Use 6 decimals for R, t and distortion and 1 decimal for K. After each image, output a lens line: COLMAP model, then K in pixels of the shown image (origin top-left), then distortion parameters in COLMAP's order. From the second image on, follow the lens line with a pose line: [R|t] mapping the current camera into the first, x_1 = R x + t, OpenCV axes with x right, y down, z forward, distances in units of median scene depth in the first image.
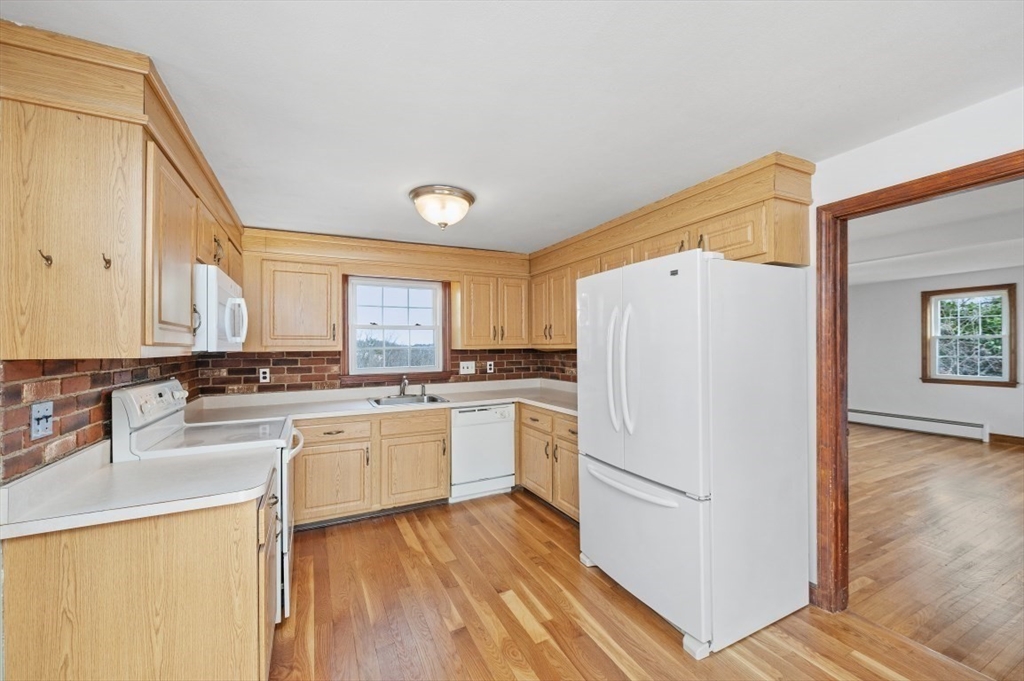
lens RADIAL K [[405.6, 0, 512.0], [0, 405.6, 340.5], [0, 0, 1]] dist [-0.001985, -0.000243]
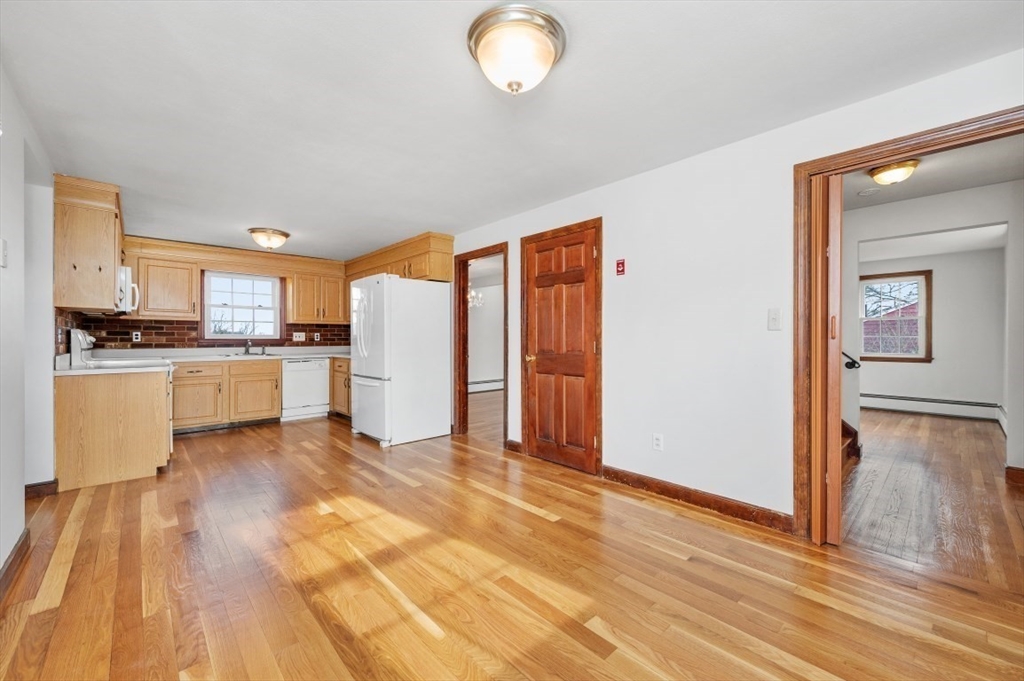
lens RADIAL K [[405.6, 0, 512.0], [0, 405.6, 340.5], [0, 0, 1]] dist [-0.001985, -0.000243]
pose [[0.958584, 0.008043, 0.284697, 0.255863], [-0.012117, 0.999848, 0.012553, 0.065057], [-0.284553, -0.015483, 0.958535, -0.751620]]
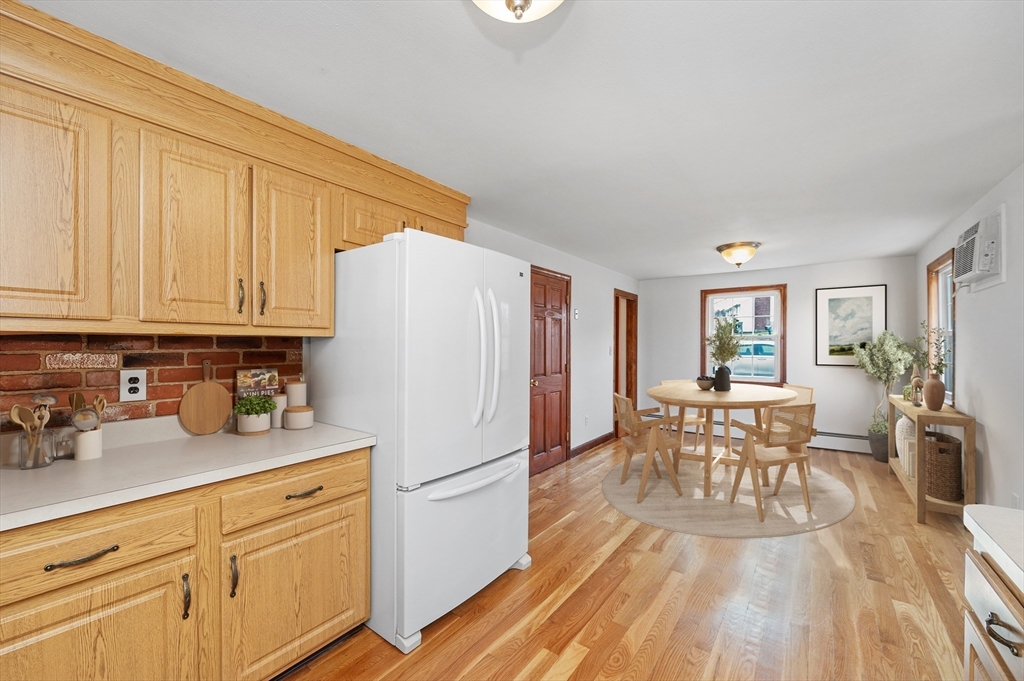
lens RADIAL K [[409.3, 0, 505.0], [0, 409.3, 343.0], [0, 0, 1]] dist [-0.009357, -0.000130]
pose [[-0.452943, 0.010037, 0.891483, -0.368135], [-0.008259, 0.999846, -0.015453, 0.033077], [-0.891501, -0.014362, -0.452791, 0.855187]]
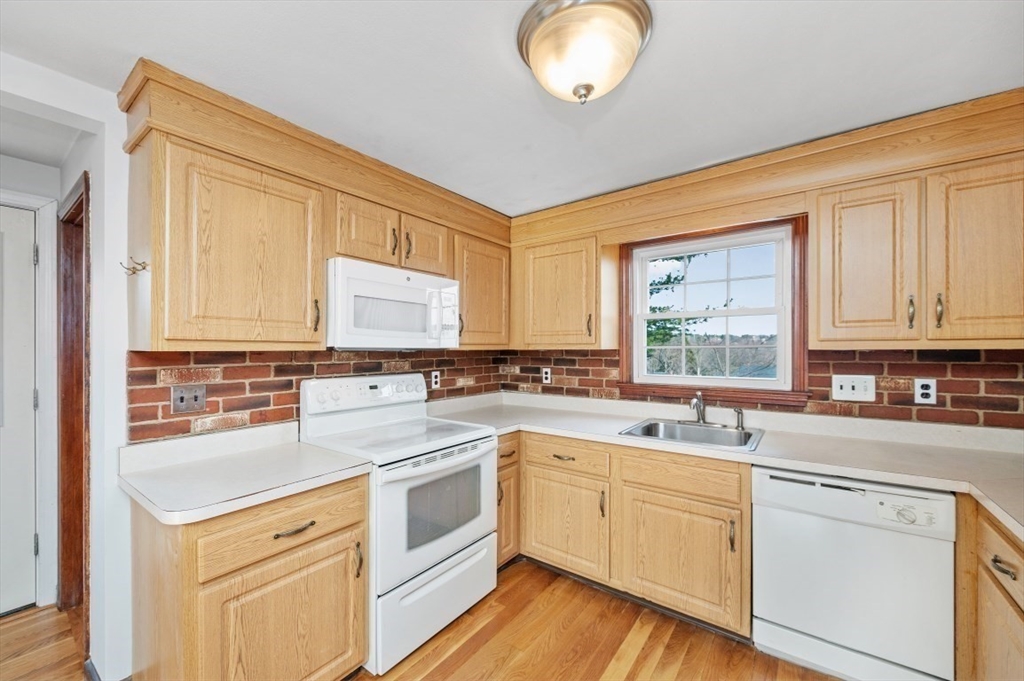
lens RADIAL K [[403.8, 0, 511.6], [0, 403.8, 348.1], [0, 0, 1]] dist [-0.000198, -0.000066]
pose [[0.454624, 0.006528, -0.890659, 0.164269], [0.009591, 0.999879, 0.012224, 0.012054], [0.890632, -0.014100, 0.454507, 0.512596]]
